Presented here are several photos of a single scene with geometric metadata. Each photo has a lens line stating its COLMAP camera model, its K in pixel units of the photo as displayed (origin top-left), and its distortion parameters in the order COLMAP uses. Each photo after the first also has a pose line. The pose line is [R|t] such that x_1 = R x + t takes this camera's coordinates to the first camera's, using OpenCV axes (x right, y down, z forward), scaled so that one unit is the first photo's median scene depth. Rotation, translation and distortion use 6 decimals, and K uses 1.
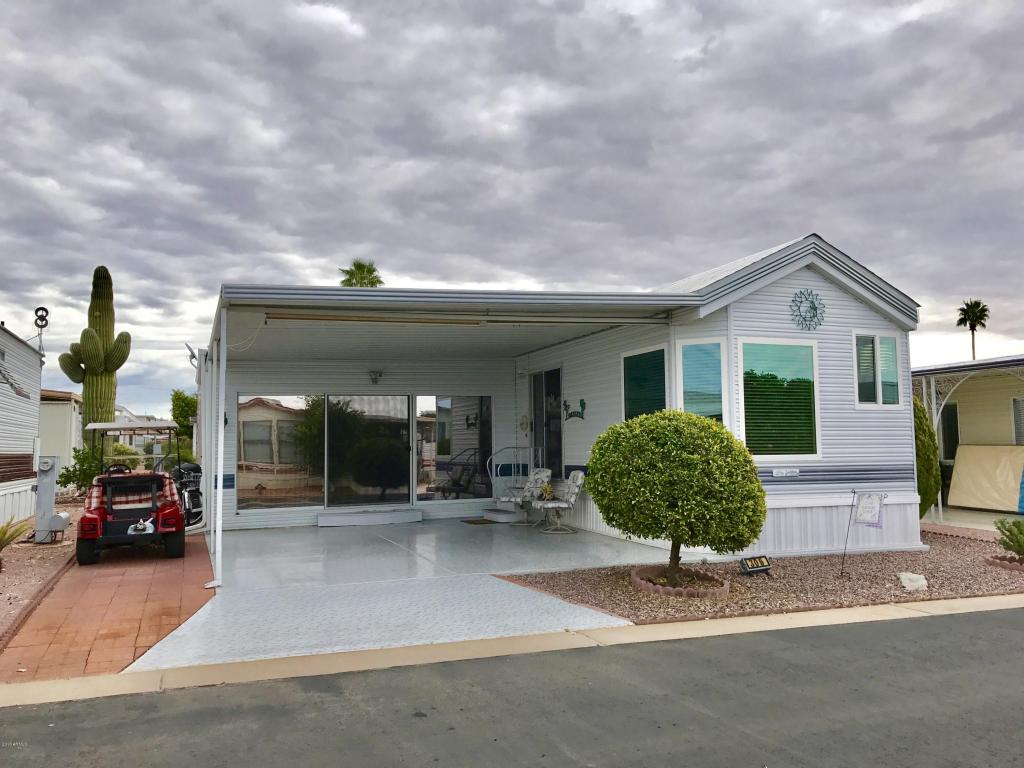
lens RADIAL K [[836.3, 0, 506.5], [0, 836.3, 392.9], [0, 0, 1]] dist [0.033409, -0.042628]
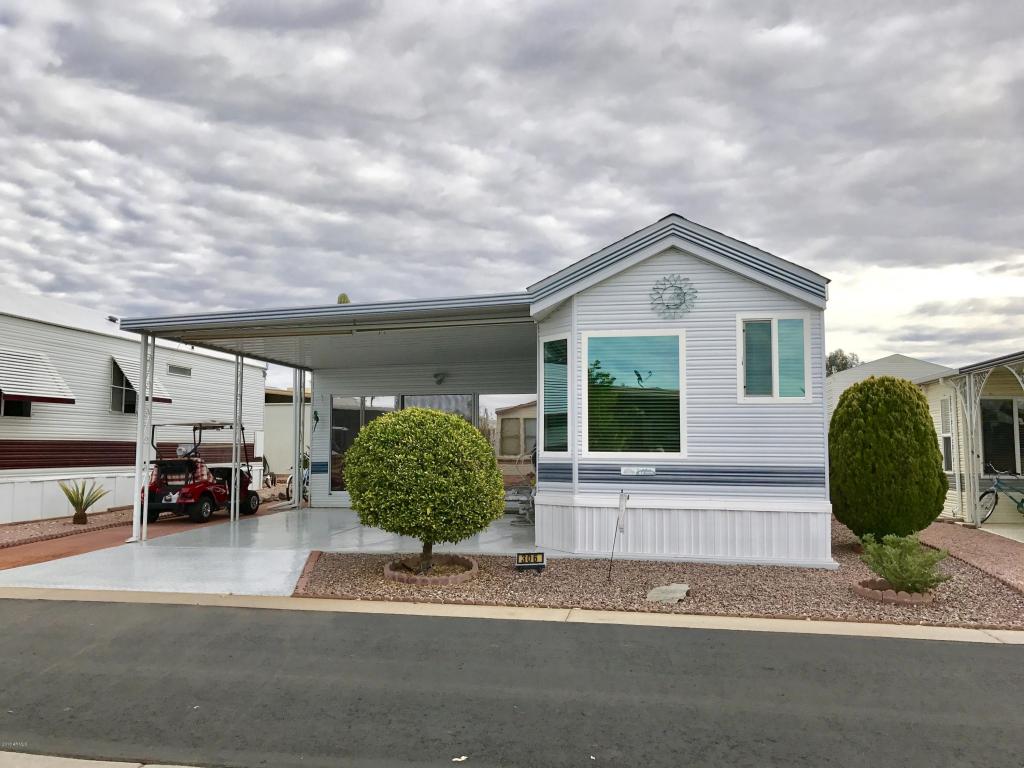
lens RADIAL K [[836.3, 0, 516.6], [0, 836.3, 383.0], [0, 0, 1]] dist [0.033409, -0.042628]
pose [[0.860496, -0.026092, -0.508788, 0.653016], [0.022492, 0.999660, -0.013225, 0.004618], [0.508960, -0.000064, 0.860790, 0.108798]]
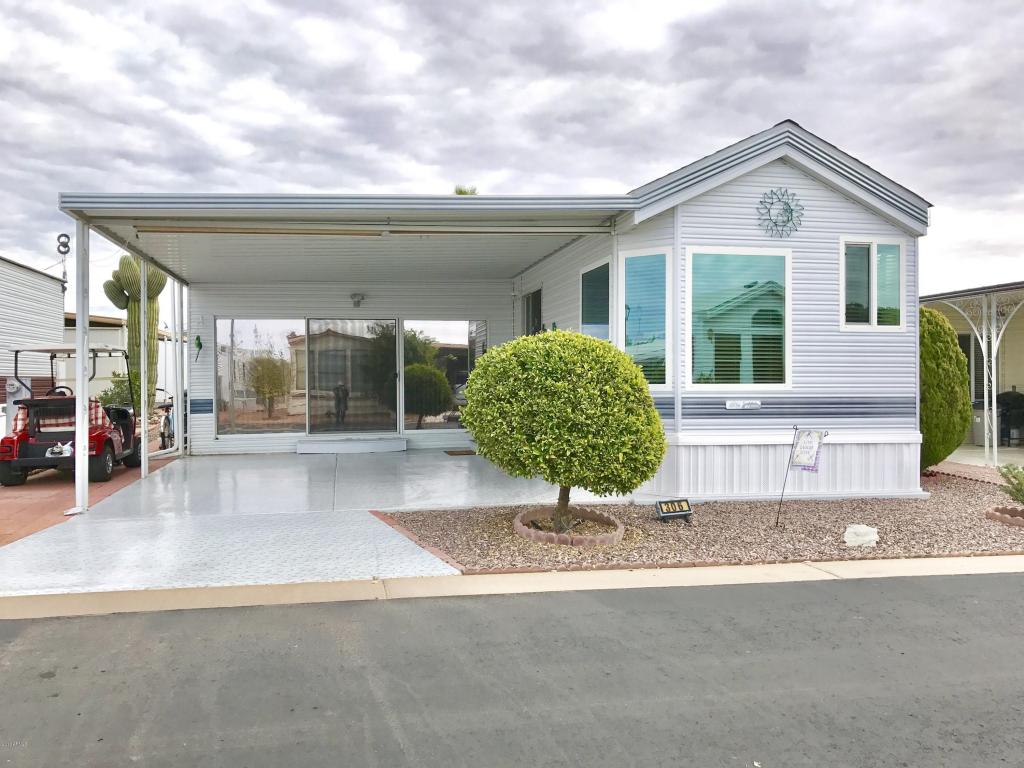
lens RADIAL K [[836.3, 0, 507.9], [0, 836.3, 398.4], [0, 0, 1]] dist [0.033409, -0.042628]
pose [[0.986378, 0.011877, -0.164063, 0.220640], [0.003310, 0.995755, 0.091982, 0.007821], [0.164459, -0.091272, 0.982152, 0.106301]]
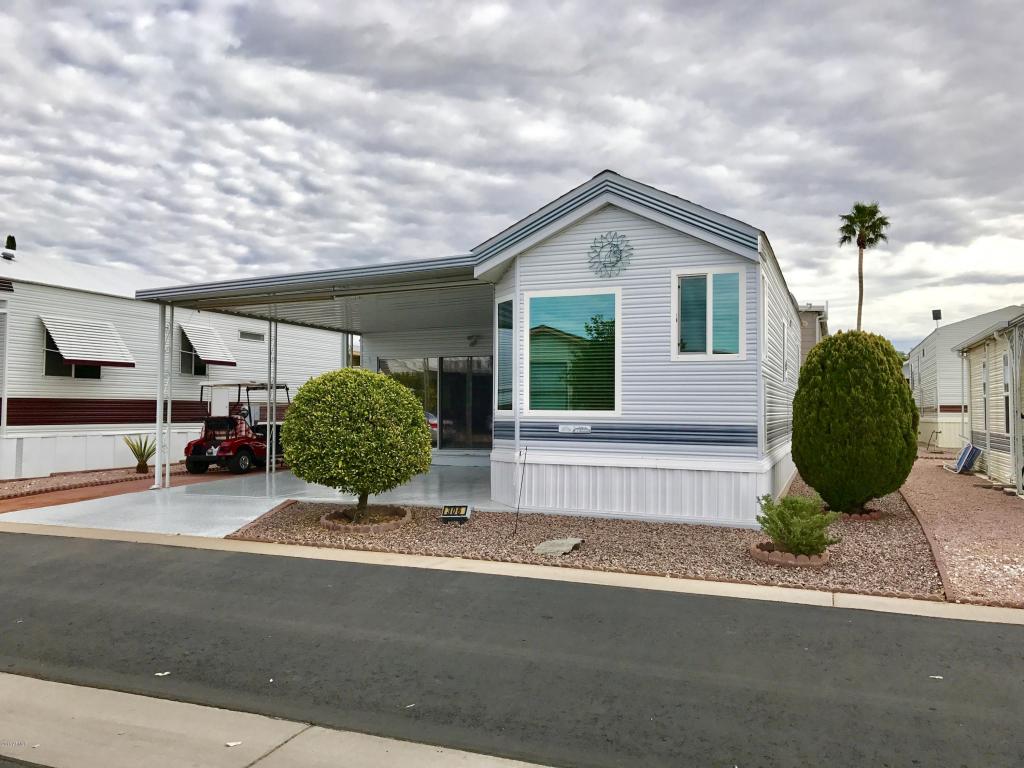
lens RADIAL K [[836.3, 0, 514.7], [0, 836.3, 408.1], [0, 0, 1]] dist [0.033409, -0.042628]
pose [[0.740437, 0.014290, -0.671974, 0.864694], [0.033738, 0.997723, 0.058392, 0.011698], [0.671278, -0.065906, 0.738269, 0.233668]]
